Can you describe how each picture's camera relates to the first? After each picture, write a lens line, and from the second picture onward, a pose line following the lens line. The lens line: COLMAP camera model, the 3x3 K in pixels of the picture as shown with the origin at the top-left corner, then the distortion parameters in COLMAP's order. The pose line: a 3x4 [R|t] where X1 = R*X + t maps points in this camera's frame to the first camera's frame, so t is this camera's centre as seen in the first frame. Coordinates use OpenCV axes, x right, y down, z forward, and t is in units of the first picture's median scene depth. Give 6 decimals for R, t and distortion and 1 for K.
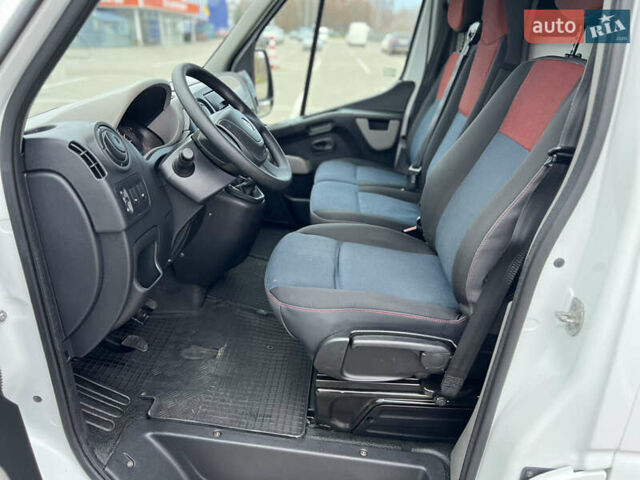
lens RADIAL K [[485.5, 0, 322.2], [0, 485.5, 240.7], [0, 0, 1]] dist [0.038655, -0.022469]
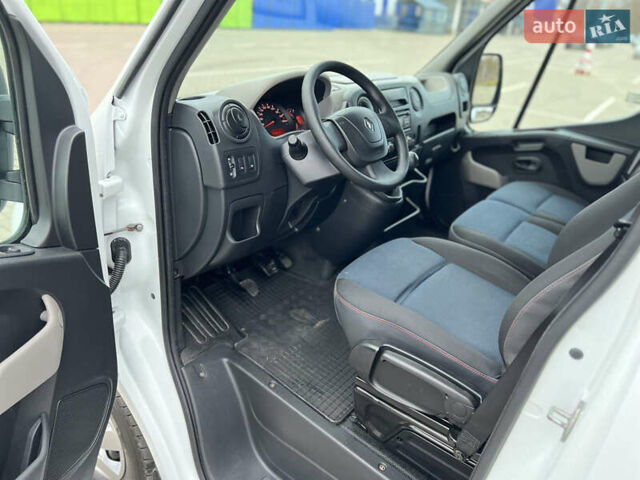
lens RADIAL K [[485.5, 0, 324.9], [0, 485.5, 238.6], [0, 0, 1]] dist [0.038655, -0.022469]
pose [[0.835080, 0.295249, -0.464187, 0.306249], [-0.290055, 0.953270, 0.084520, -0.059651], [0.467450, 0.064059, 0.881695, 0.034789]]
